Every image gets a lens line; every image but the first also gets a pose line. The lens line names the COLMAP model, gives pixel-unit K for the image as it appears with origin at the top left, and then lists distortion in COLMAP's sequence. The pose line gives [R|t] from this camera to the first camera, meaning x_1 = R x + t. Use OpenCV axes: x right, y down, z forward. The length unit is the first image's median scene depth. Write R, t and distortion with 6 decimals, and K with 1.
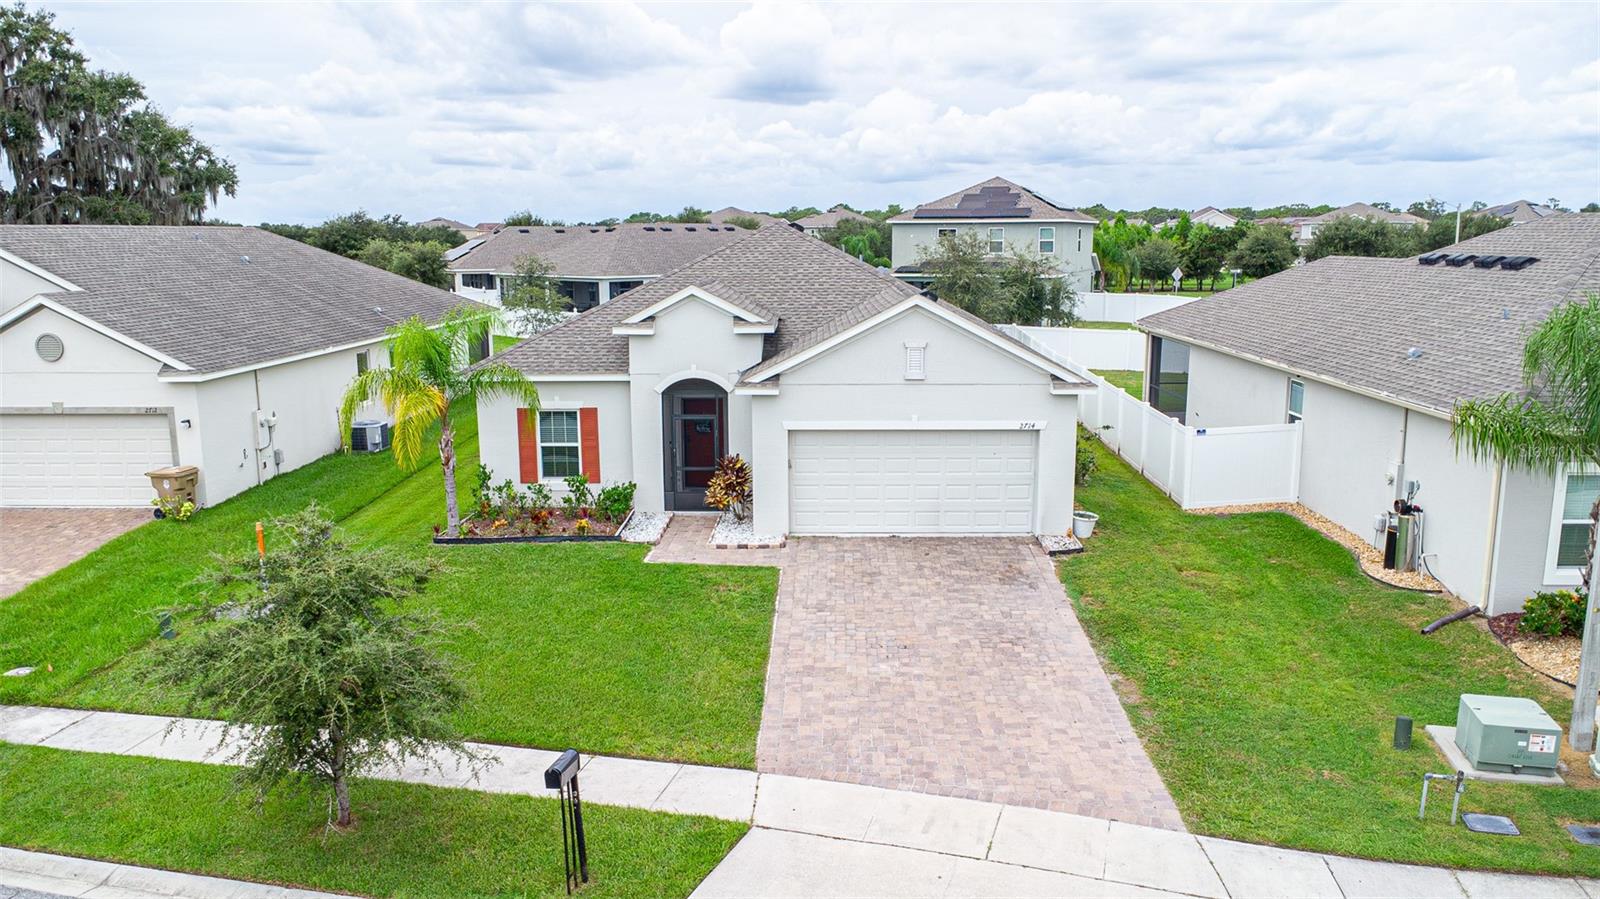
lens RADIAL K [[1142.2, 0, 800.0], [0, 1142.2, 449.5], [0, 0, 1]] dist [0.011889, 0.002898]
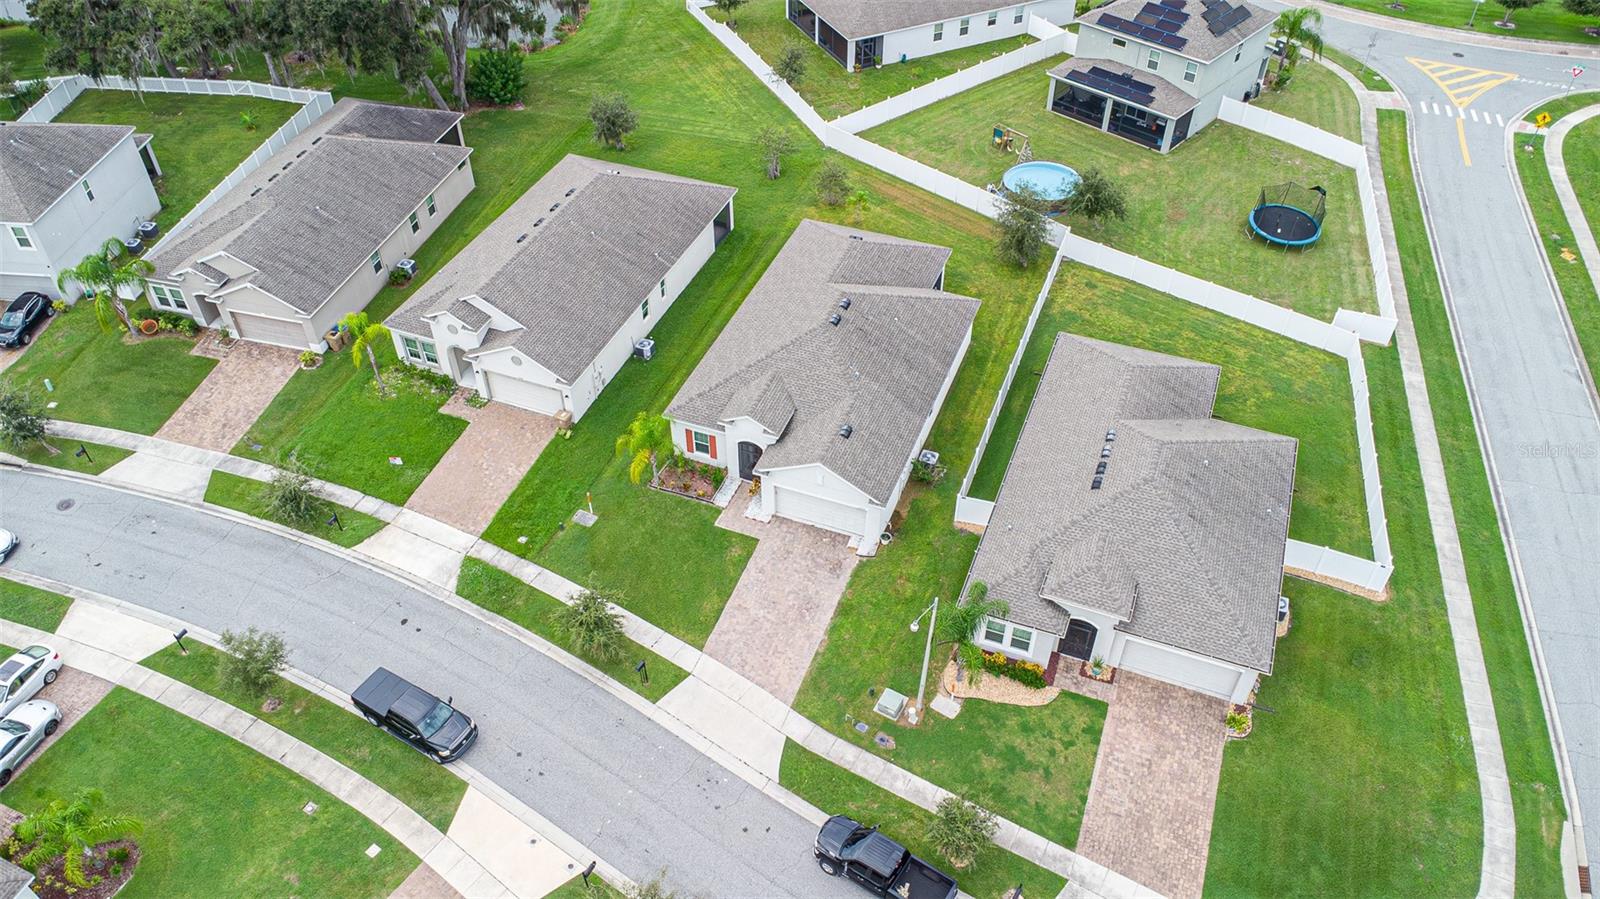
lens RADIAL K [[1150.5, 0, 800.0], [0, 1150.5, 449.5], [0, 0, 1]] dist [0.051797, -0.078397]
pose [[0.942250, 0.227357, -0.245915, 0.845476], [-0.060936, 0.838397, 0.541643, -1.900167], [0.329320, -0.495378, 0.803834, -1.299938]]
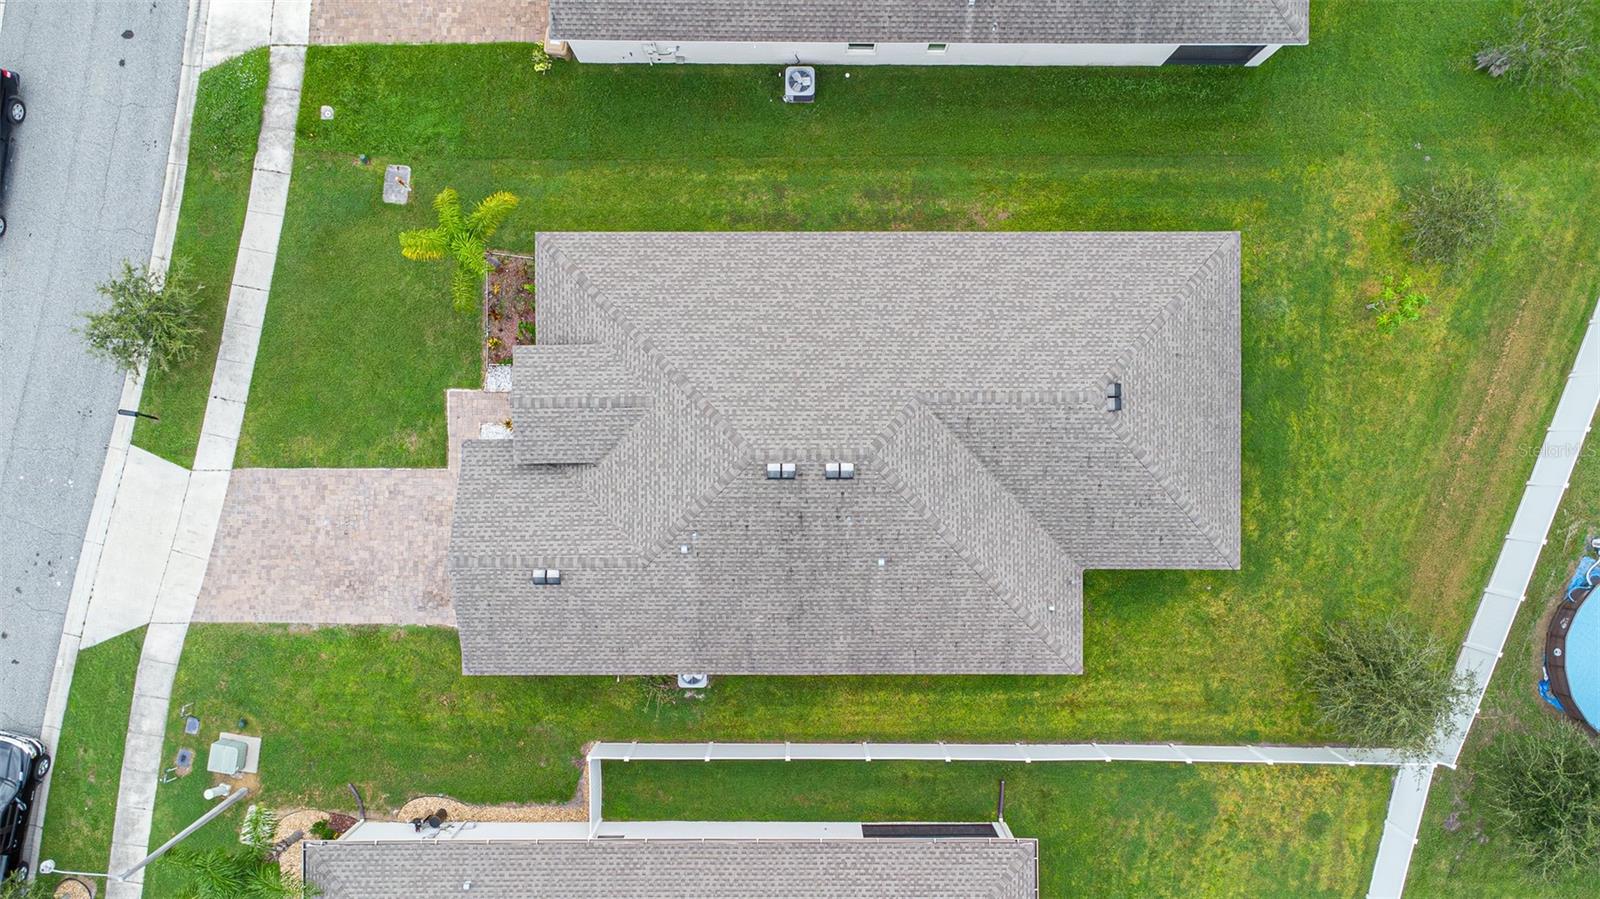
lens RADIAL K [[1142.2, 0, 800.0], [0, 1142.2, 449.5], [0, 0, 1]] dist [0.011889, 0.002898]
pose [[0.031532, 0.999485, 0.006031, -0.047744], [-0.196144, 0.000271, 0.980575, -2.055530], [0.980068, -0.032102, 0.196052, 1.428229]]
